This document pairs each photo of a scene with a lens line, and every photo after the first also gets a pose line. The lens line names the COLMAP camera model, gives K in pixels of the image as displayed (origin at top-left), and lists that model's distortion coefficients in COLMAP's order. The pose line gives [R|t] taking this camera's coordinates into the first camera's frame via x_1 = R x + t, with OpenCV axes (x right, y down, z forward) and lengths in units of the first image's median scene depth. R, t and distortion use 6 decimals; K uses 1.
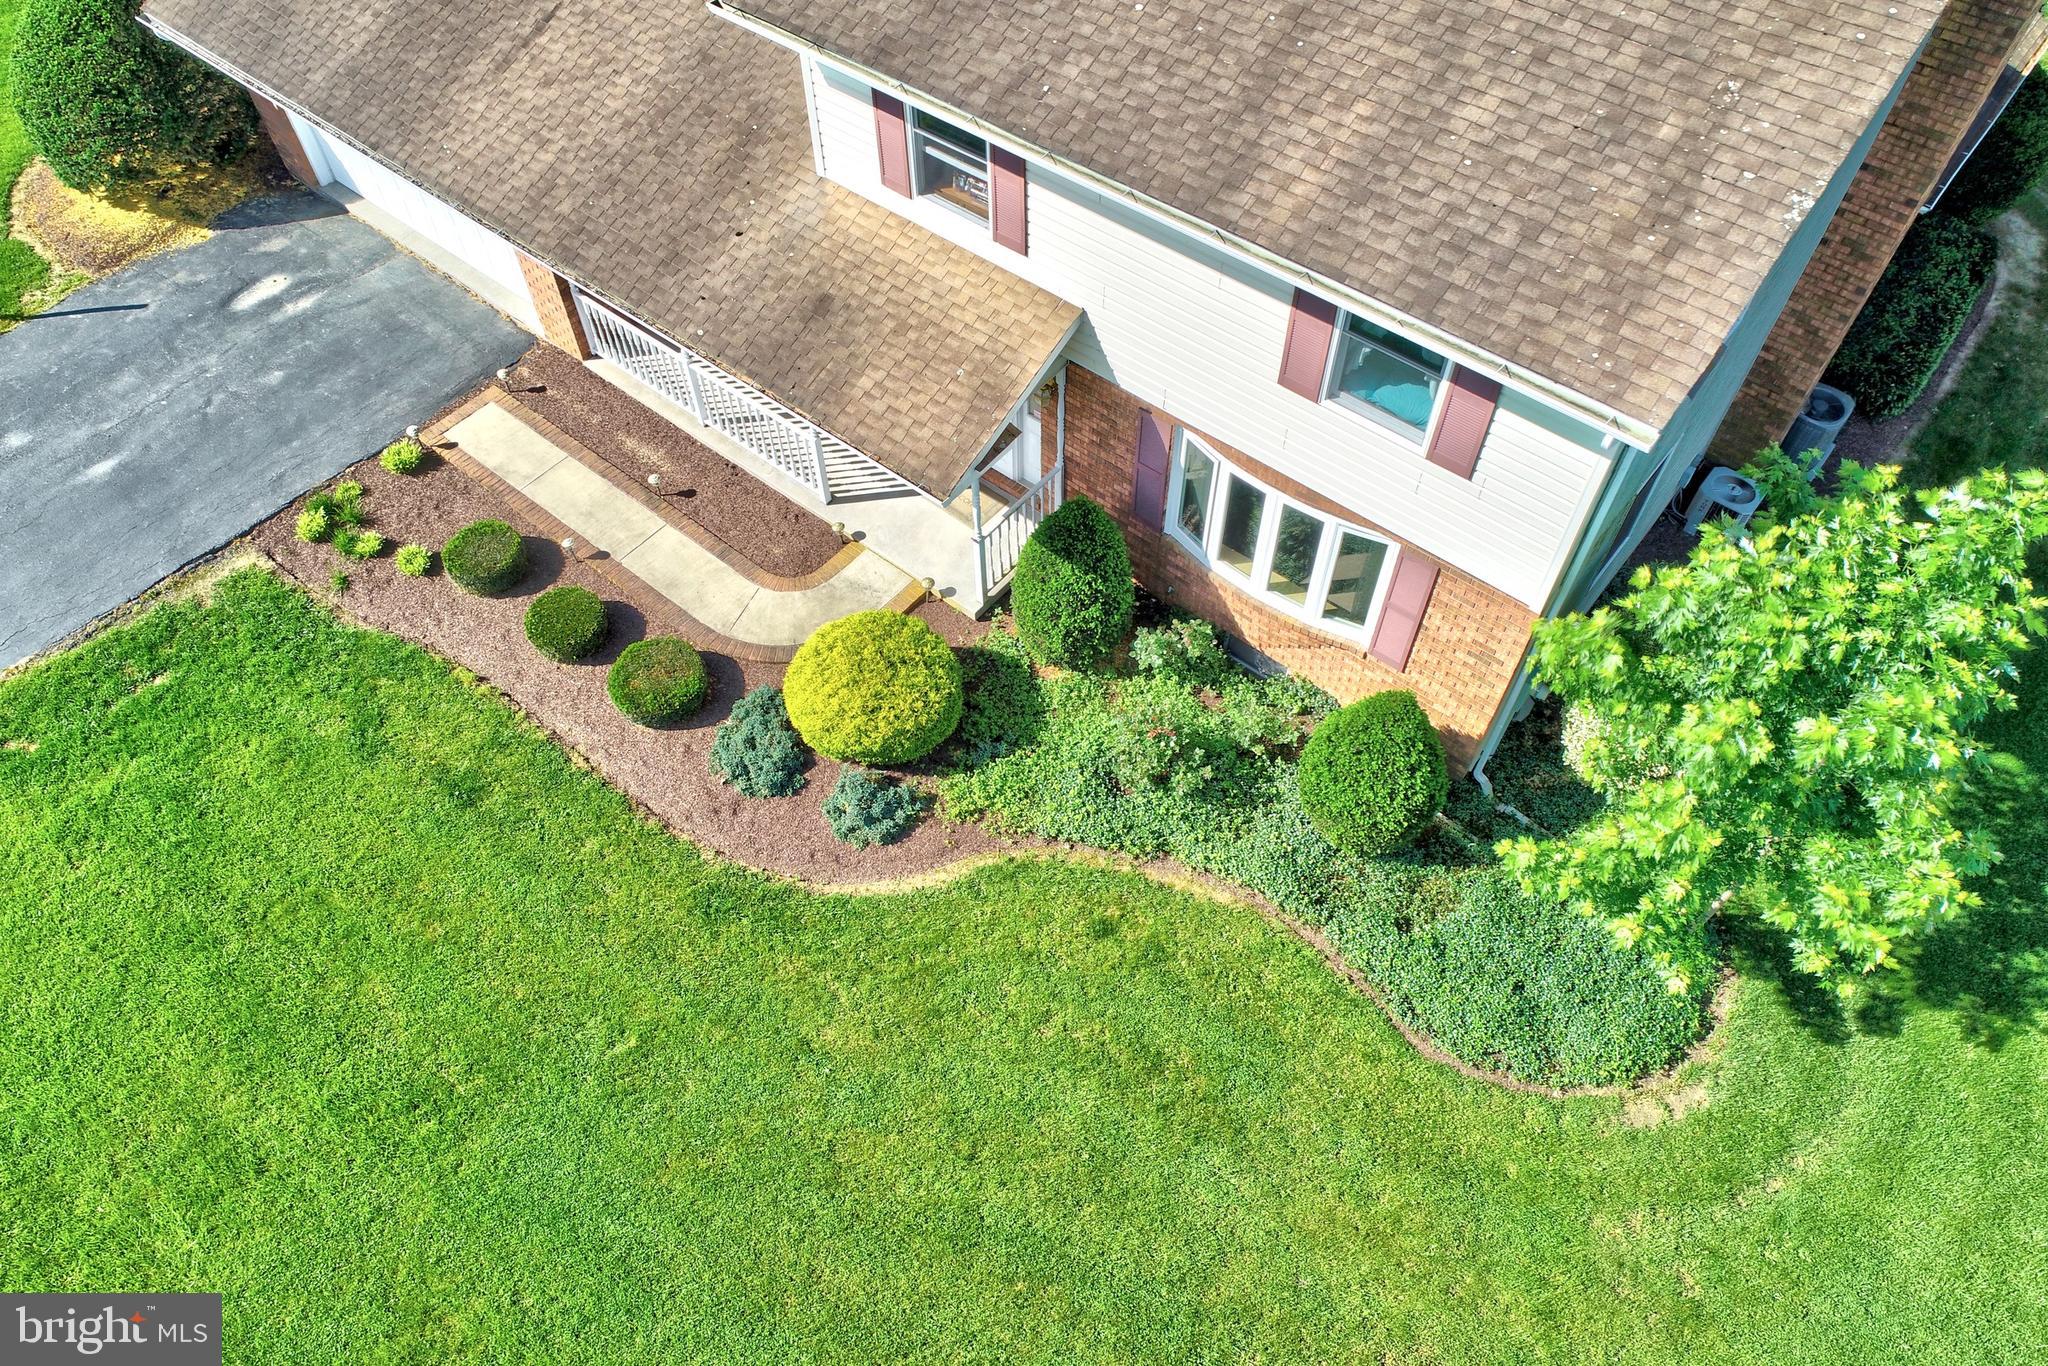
lens RADIAL K [[1333.8, 0, 1024.0], [0, 1333.8, 683.0], [0, 0, 1]] dist [-0.004786, -0.000302]
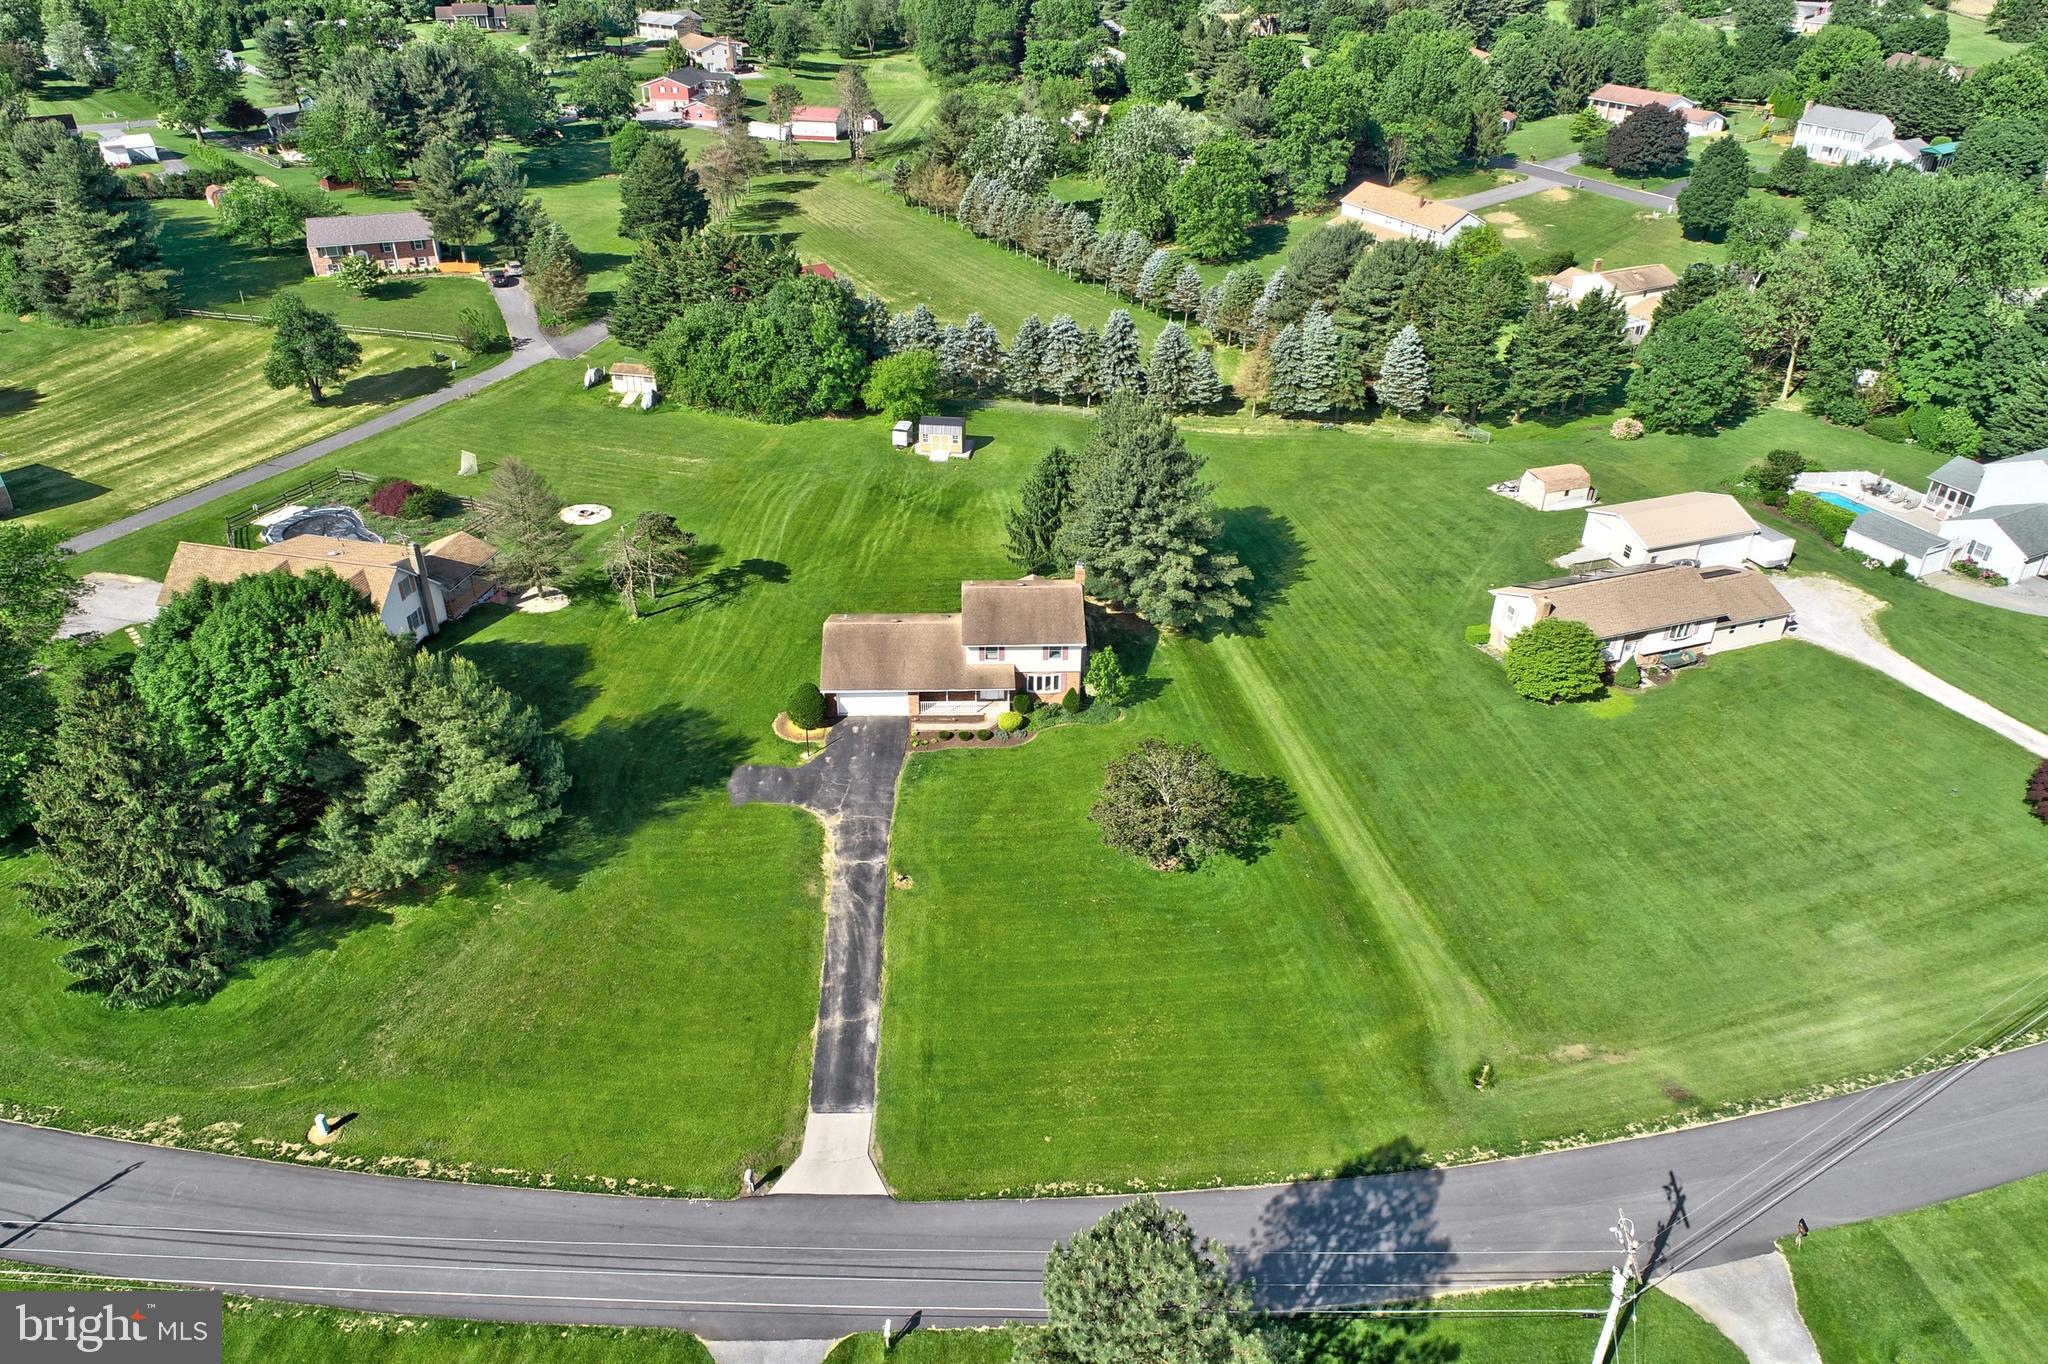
lens RADIAL K [[1420.5, 0, 1024.0], [0, 1420.5, 682.0], [0, 0, 1]] dist [0.003192, -0.000383]
pose [[0.752560, -0.341846, 0.562845, -4.134513], [0.526093, 0.826177, -0.201638, 1.354988], [-0.396080, 0.447854, 0.801591, -5.043784]]
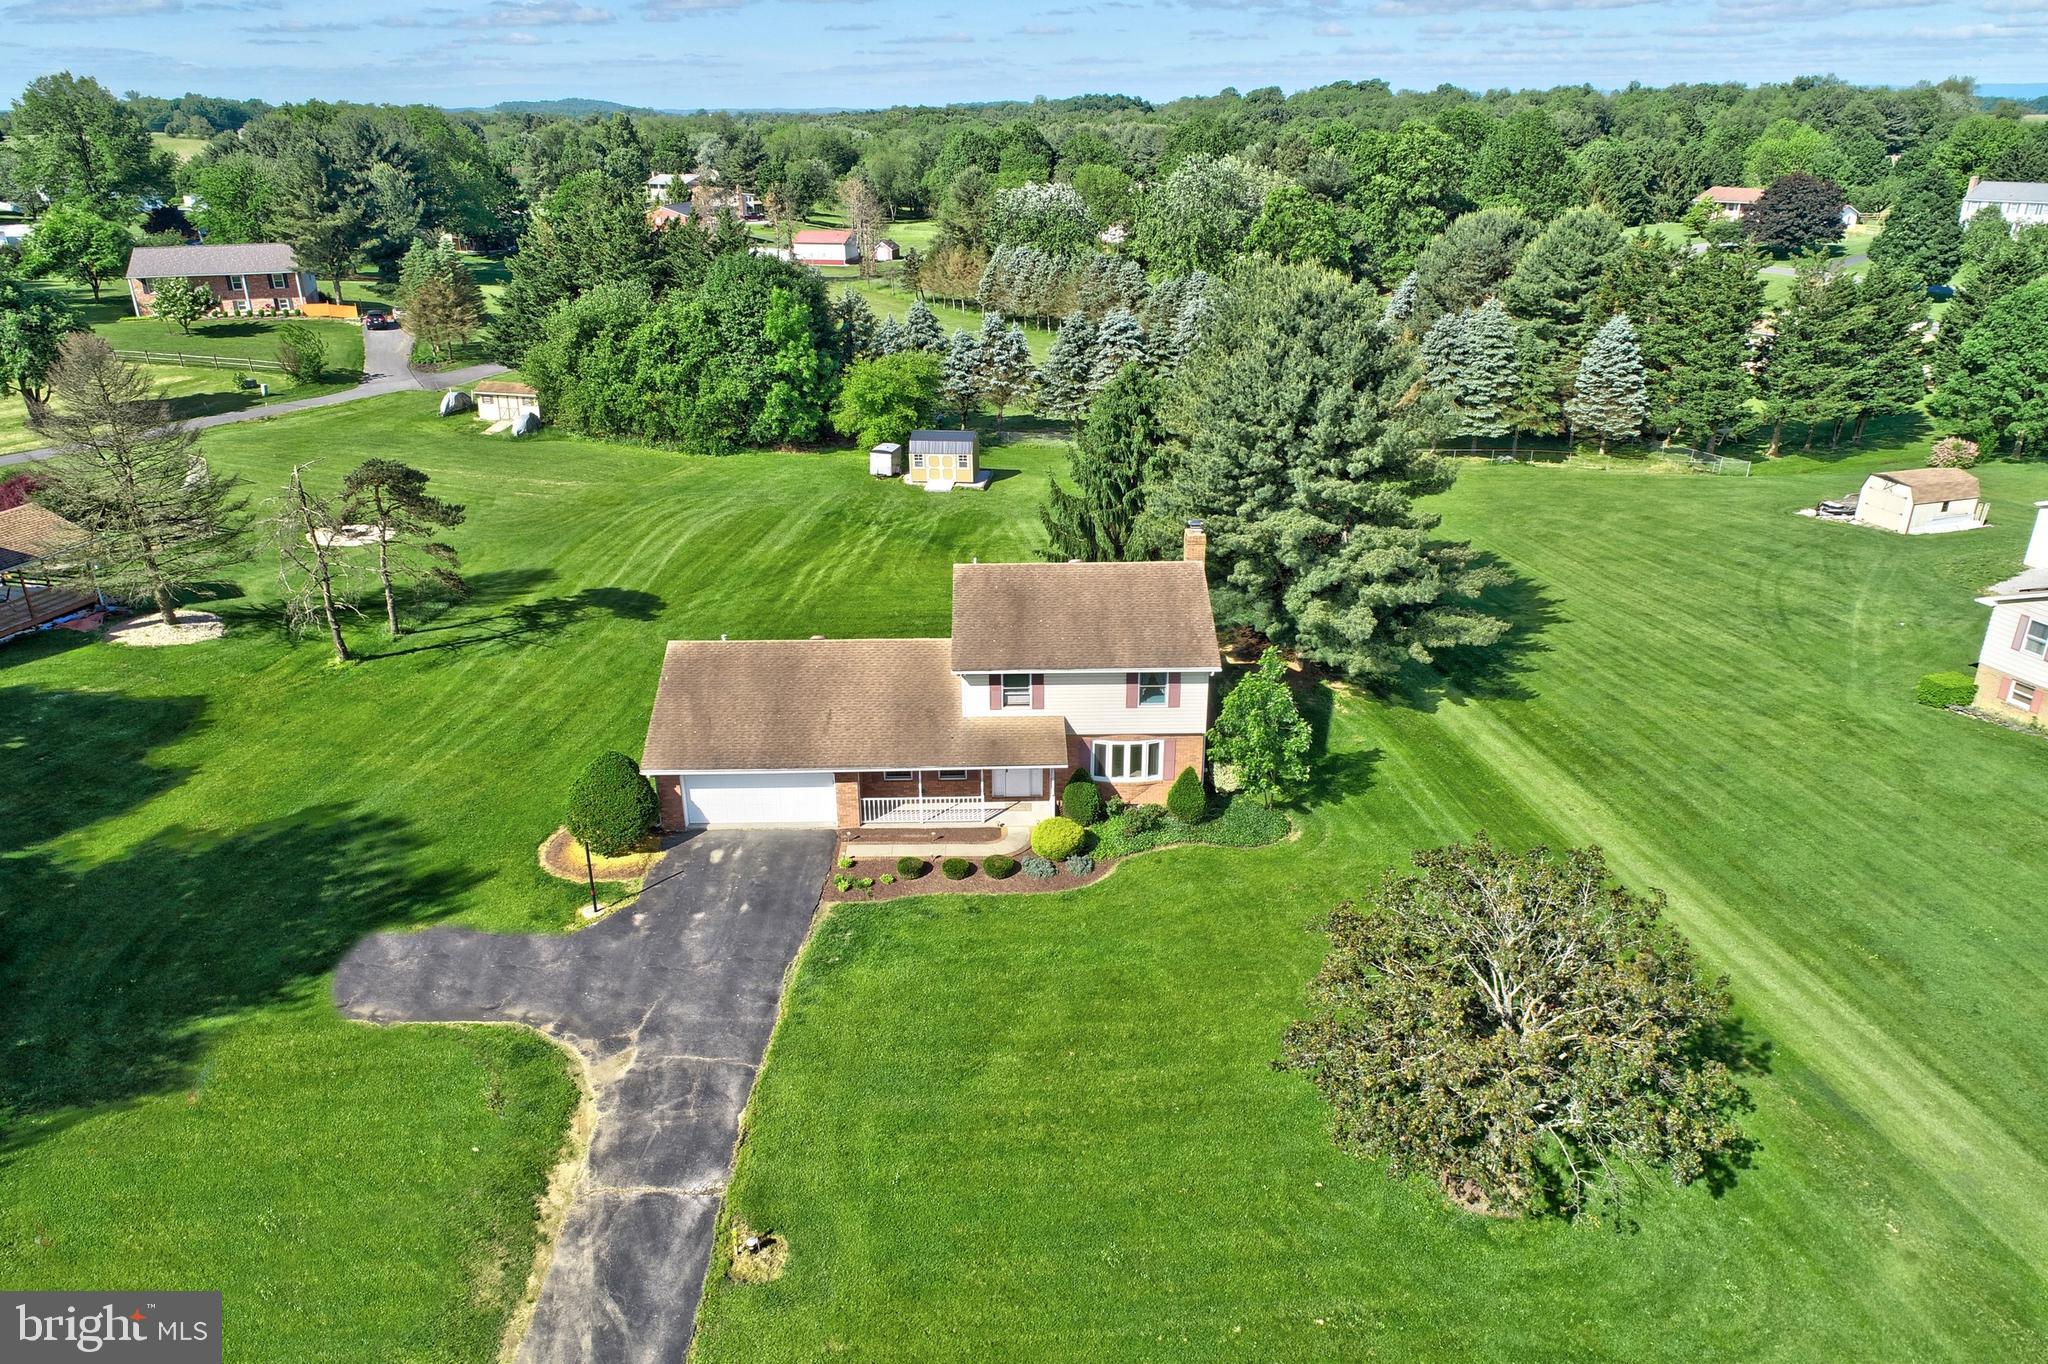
lens RADIAL K [[1355.9, 0, 1027.0], [0, 1355.9, 712.2], [0, 0, 1]] dist [-0.007014, 0.003440]
pose [[0.761509, -0.266648, 0.590764, -1.978160], [0.524380, 0.789173, -0.319737, 0.752866], [-0.380958, 0.553268, 0.740787, -1.528231]]
